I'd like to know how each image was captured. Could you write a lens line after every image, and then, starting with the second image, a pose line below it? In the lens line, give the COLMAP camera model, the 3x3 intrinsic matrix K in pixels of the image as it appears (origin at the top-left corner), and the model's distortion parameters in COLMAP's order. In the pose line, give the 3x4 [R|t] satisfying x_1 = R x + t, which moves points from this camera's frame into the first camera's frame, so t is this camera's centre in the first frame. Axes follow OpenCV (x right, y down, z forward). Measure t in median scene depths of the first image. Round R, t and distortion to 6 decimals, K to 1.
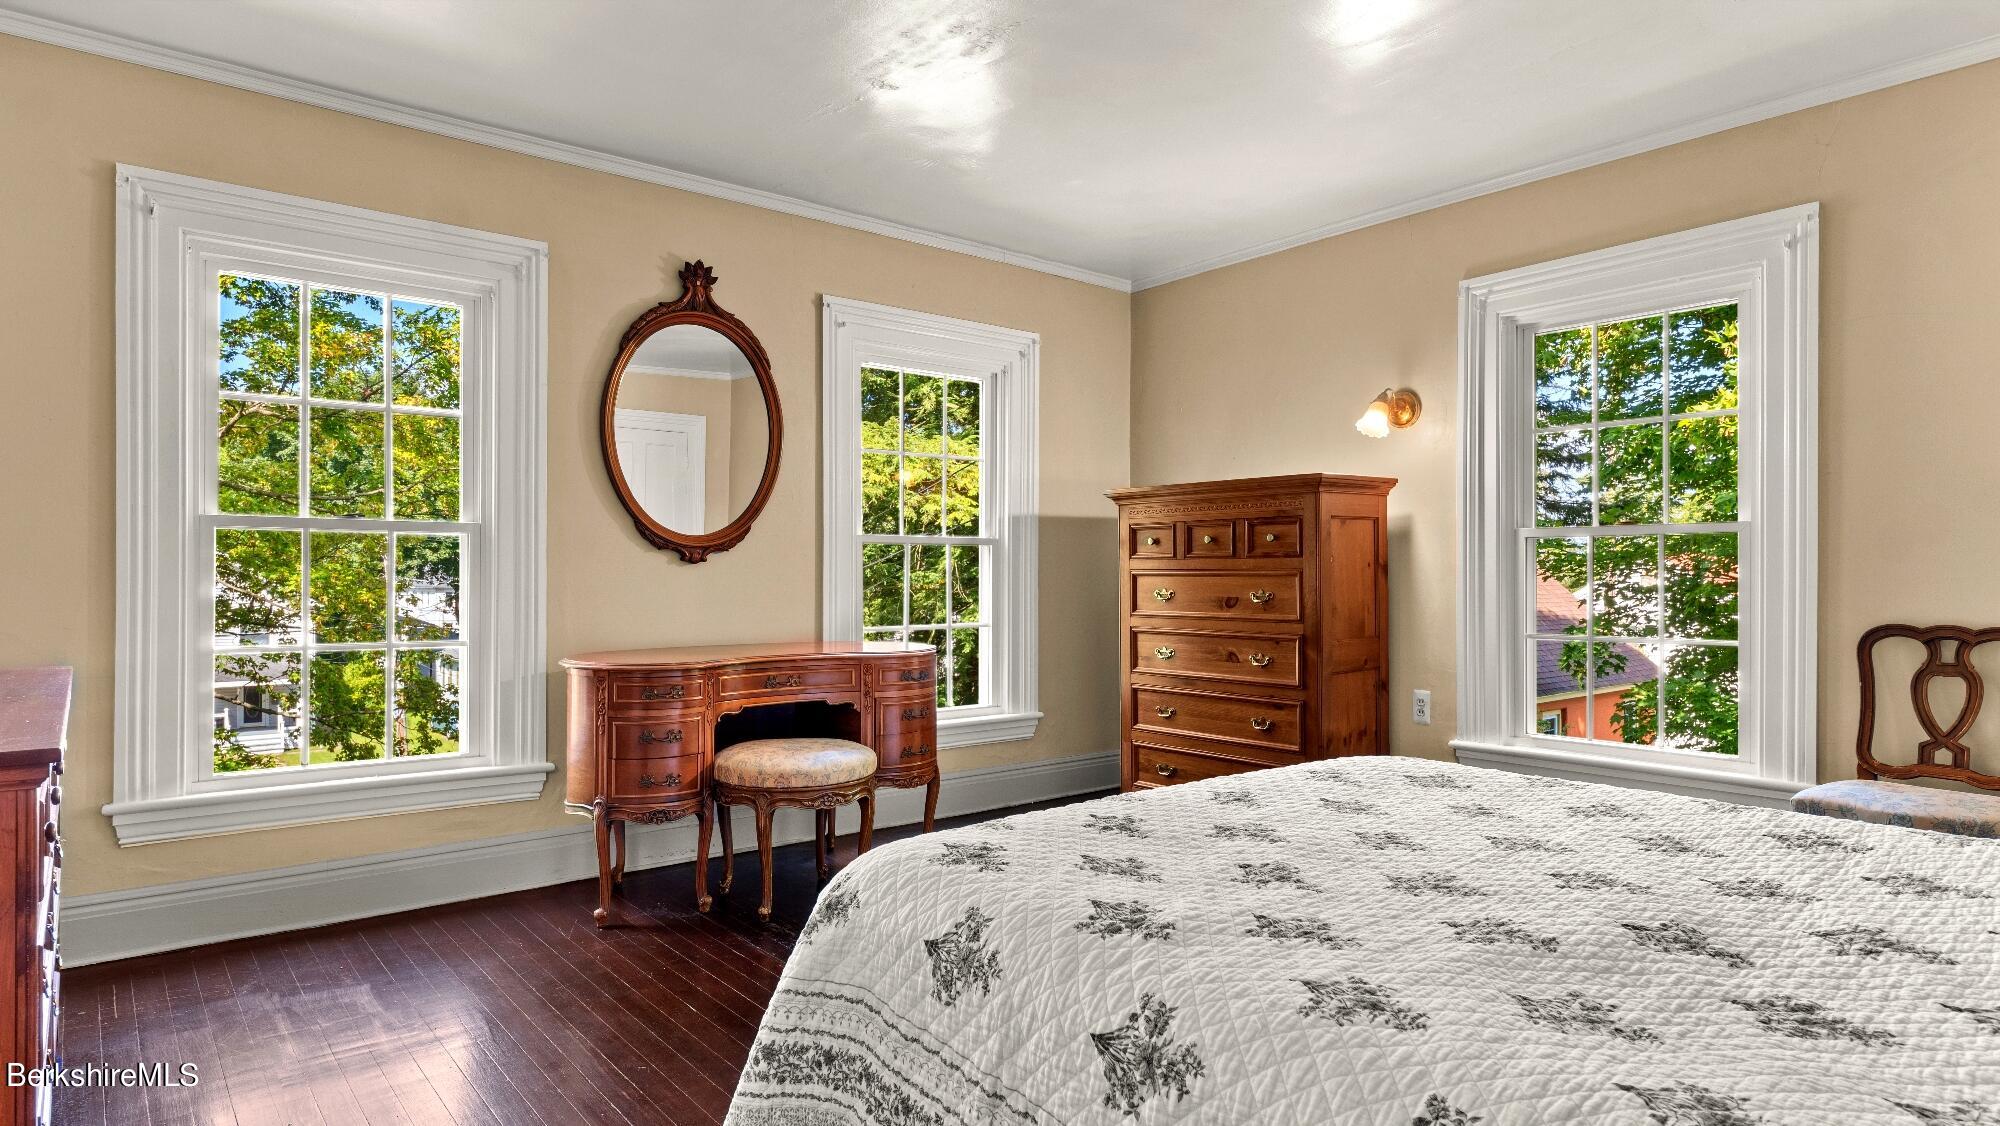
lens RADIAL K [[1128.5, 0, 997.0], [0, 1128.5, 588.6], [0, 0, 1]] dist [-0.000525, 0.000125]
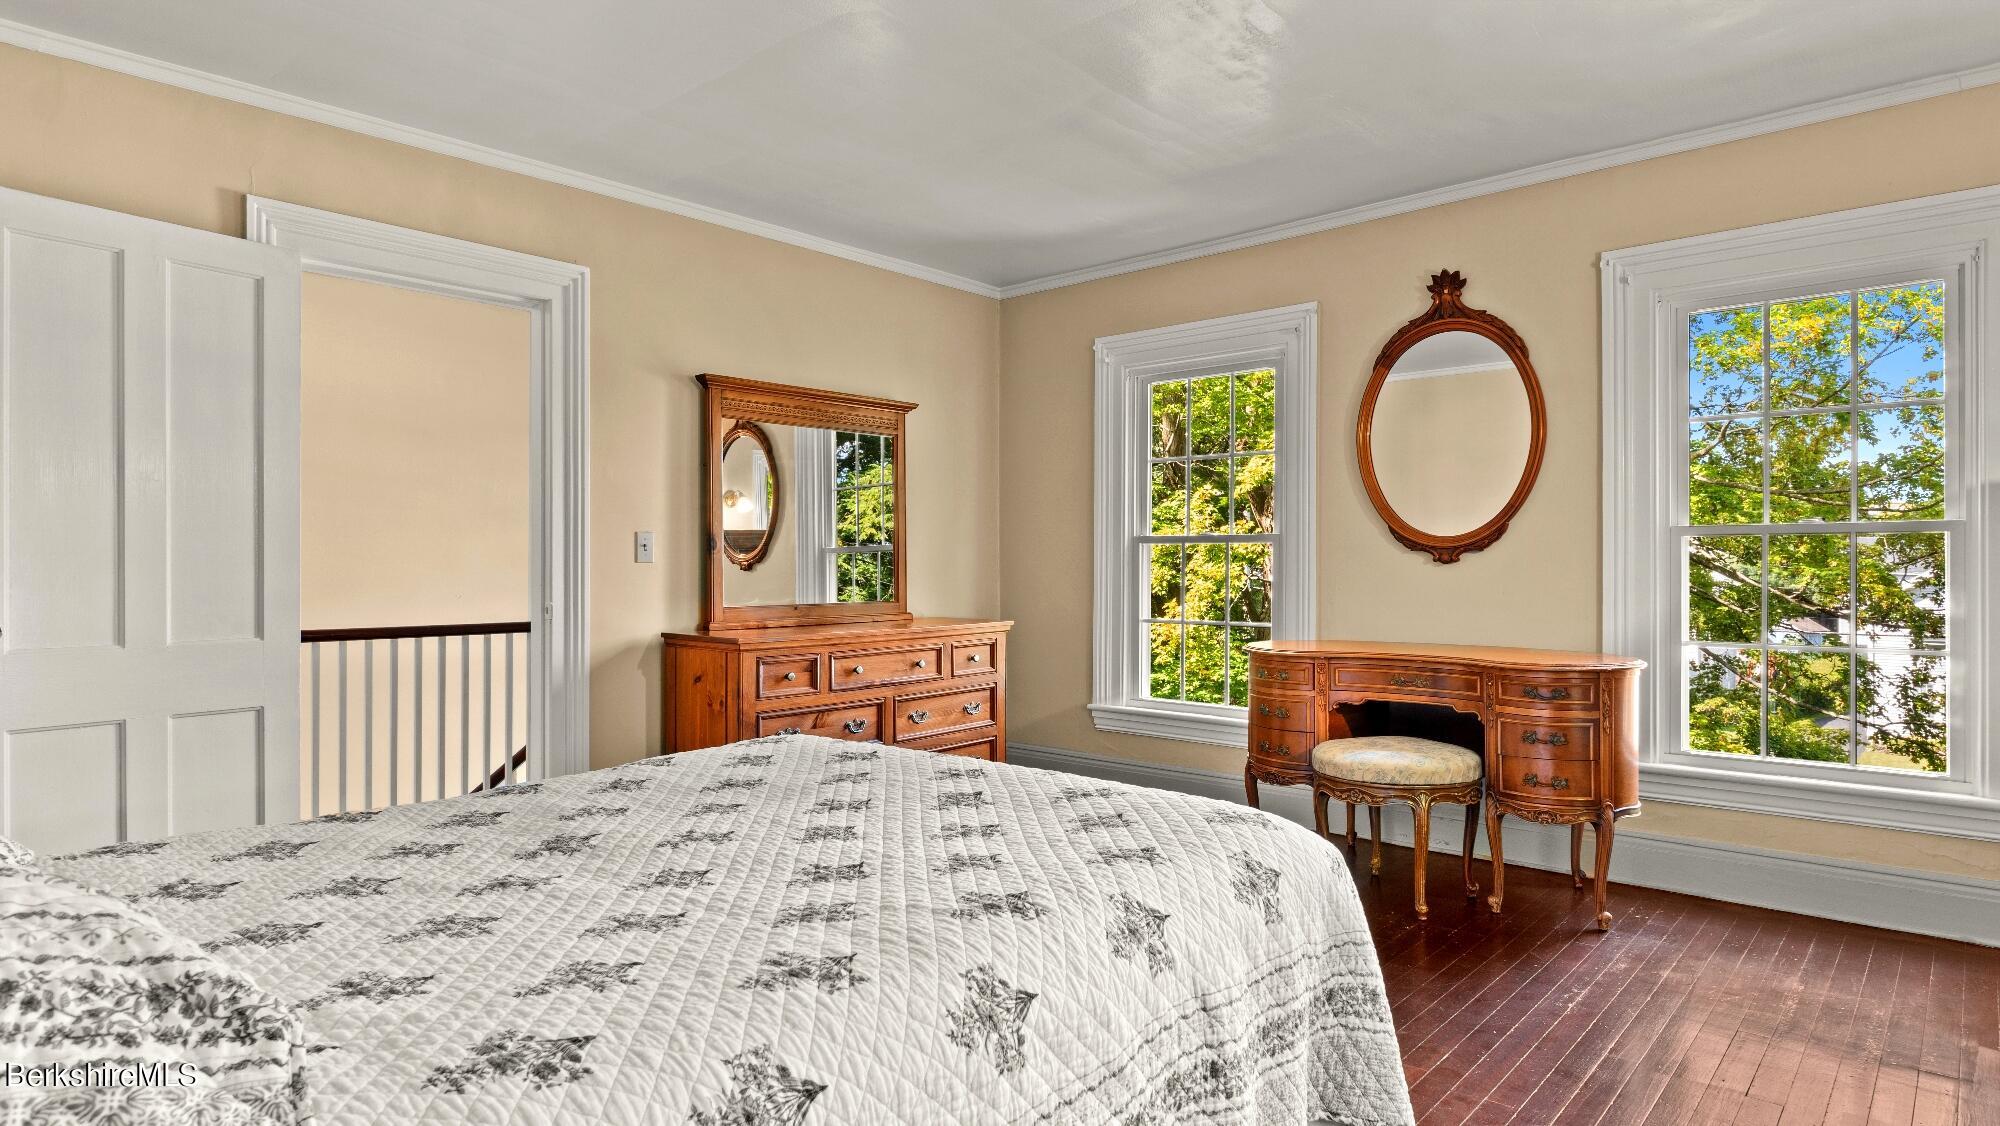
lens RADIAL K [[1086.6, 0, 1000.0], [0, 1086.6, 563.0], [0, 0, 1]] dist [0.000486, 0.000031]
pose [[0.154400, -0.003118, -0.988004, 0.622007], [-0.010818, 0.999930, -0.004846, -0.013009], [0.987949, 0.011437, 0.154355, 0.428088]]
